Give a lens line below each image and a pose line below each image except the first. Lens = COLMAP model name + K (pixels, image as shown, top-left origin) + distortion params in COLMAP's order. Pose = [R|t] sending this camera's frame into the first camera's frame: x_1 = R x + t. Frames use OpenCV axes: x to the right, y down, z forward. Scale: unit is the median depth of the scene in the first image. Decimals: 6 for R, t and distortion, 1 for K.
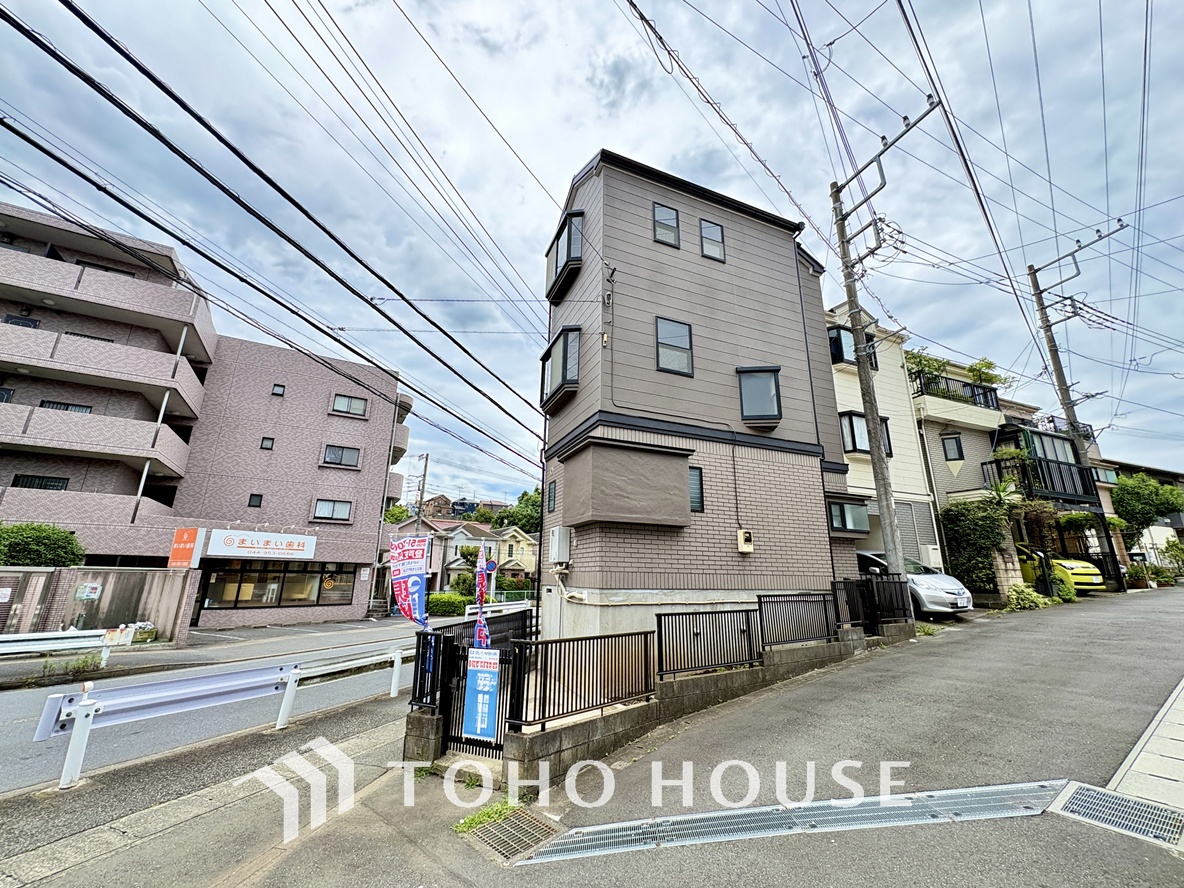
lens RADIAL K [[476.7, 0, 592.0], [0, 476.7, 444.0], [0, 0, 1]] dist [0.004243, 0.000098]
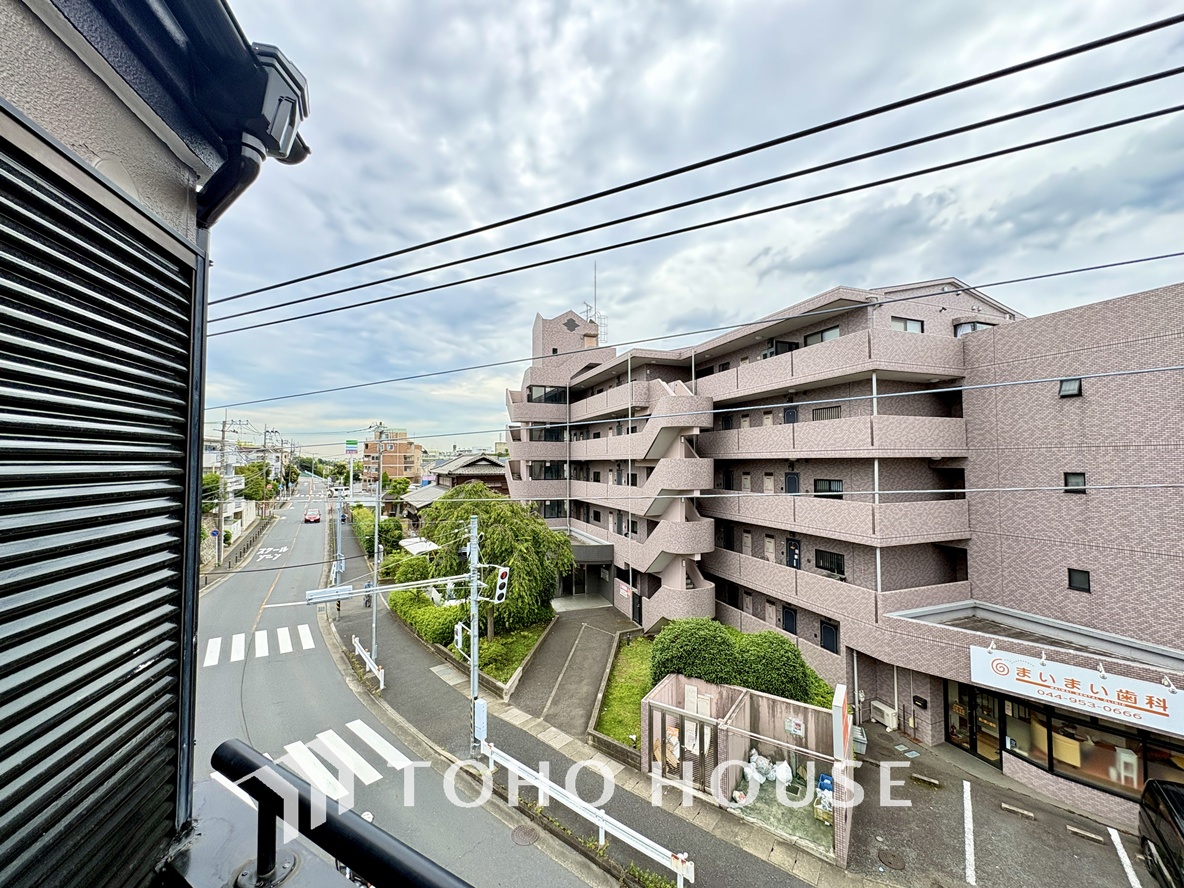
lens RADIAL K [[476.7, 0, 592.0], [0, 476.7, 444.0], [0, 0, 1]] dist [0.004243, 0.000098]
pose [[-0.155735, -0.048180, -0.986623, 0.006025], [0.272819, 0.957862, -0.089839, -0.165695], [0.949377, -0.283160, -0.136028, 0.548401]]
